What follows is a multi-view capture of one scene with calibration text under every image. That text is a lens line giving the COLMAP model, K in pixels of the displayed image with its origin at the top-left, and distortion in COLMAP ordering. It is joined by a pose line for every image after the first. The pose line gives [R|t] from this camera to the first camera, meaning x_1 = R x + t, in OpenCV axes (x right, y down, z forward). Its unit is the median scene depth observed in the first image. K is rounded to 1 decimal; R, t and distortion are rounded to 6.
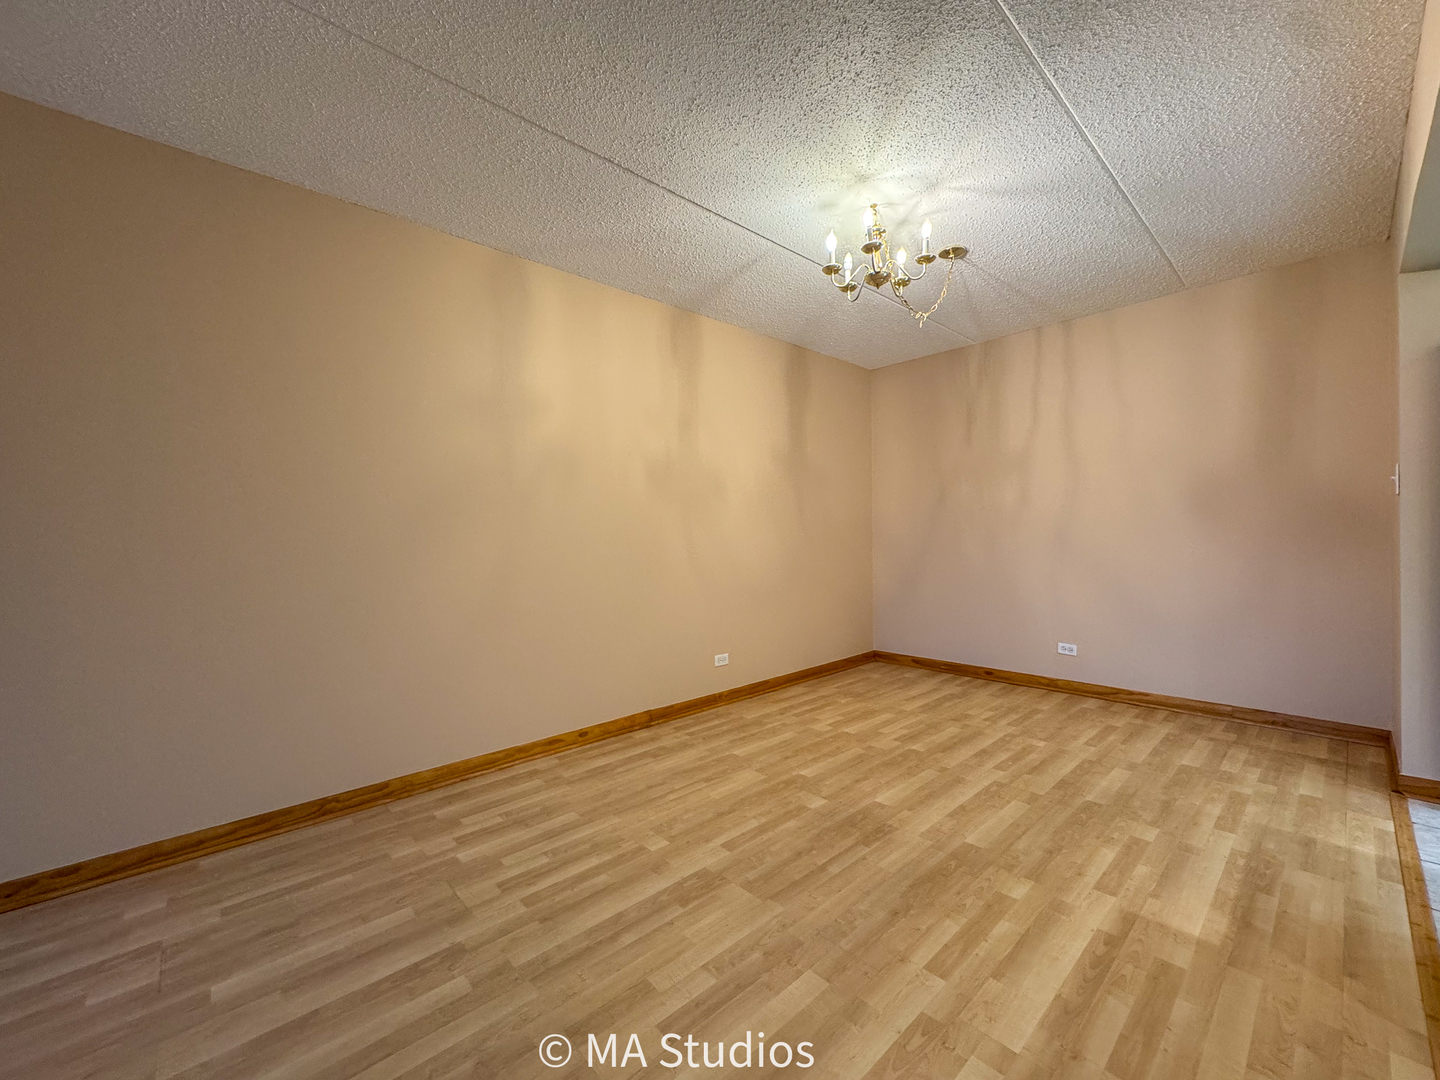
lens RADIAL K [[581.4, 0, 734.6], [0, 581.4, 549.5], [0, 0, 1]] dist [-0.005404, 0.002367]
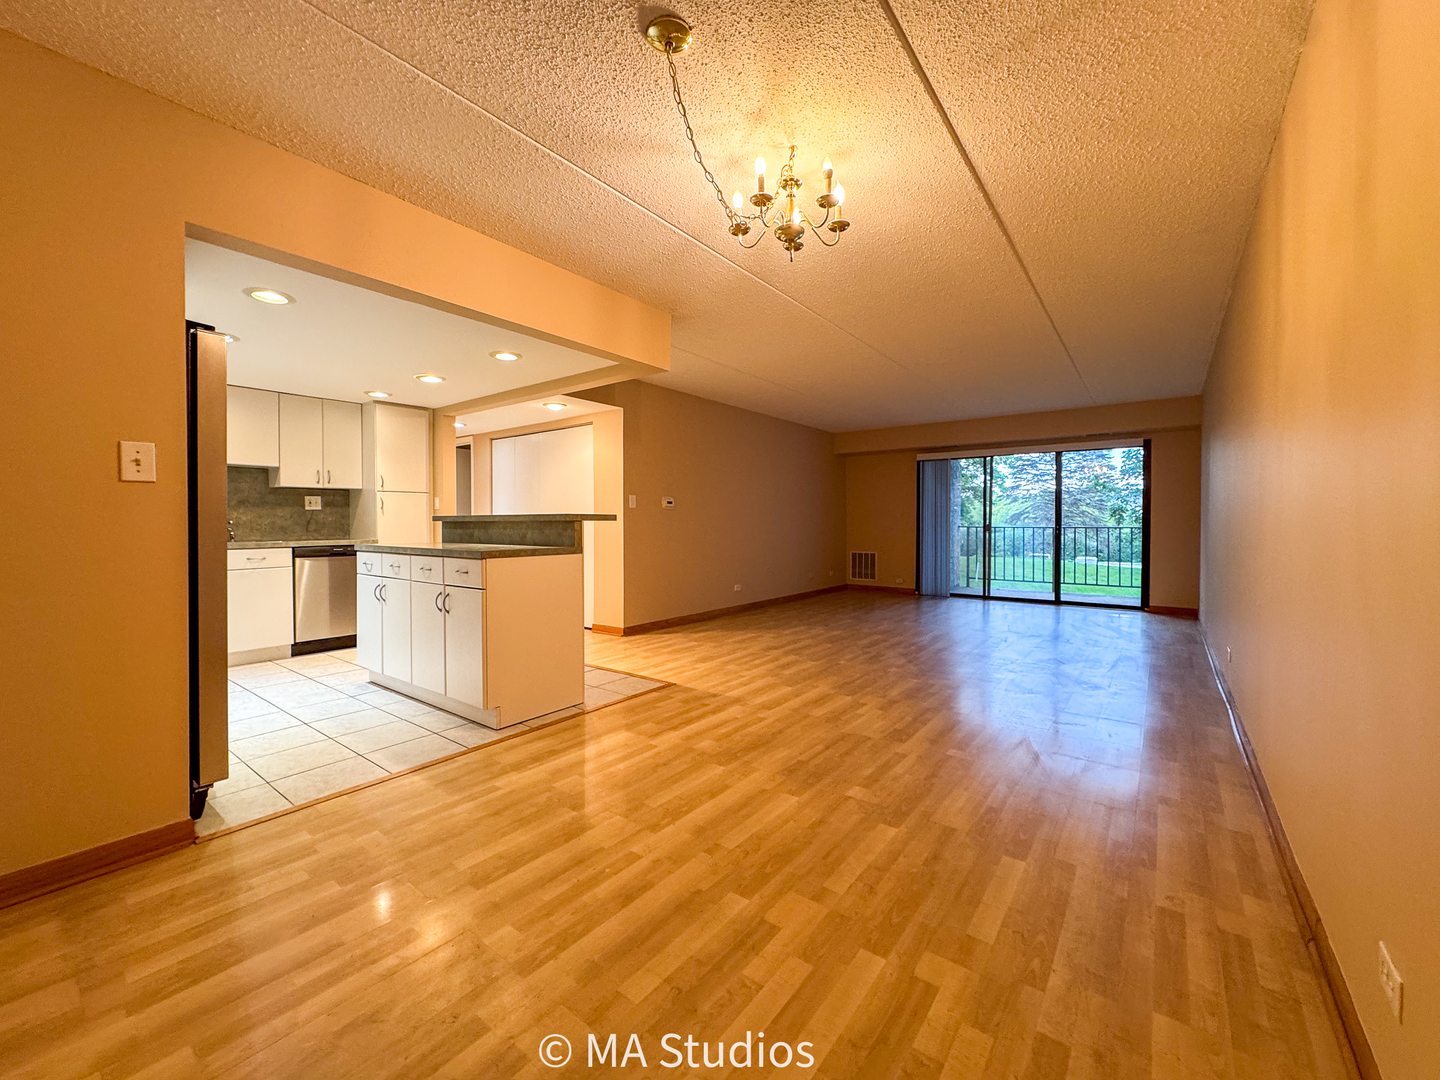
lens RADIAL K [[581.4, 0, 708.8], [0, 581.4, 525.3], [0, 0, 1]] dist [-0.005404, 0.002367]
pose [[-0.990631, 0.017381, -0.135459, 0.469010], [0.013233, 0.999417, 0.031461, -0.047235], [0.135927, 0.029374, -0.990283, 1.758882]]
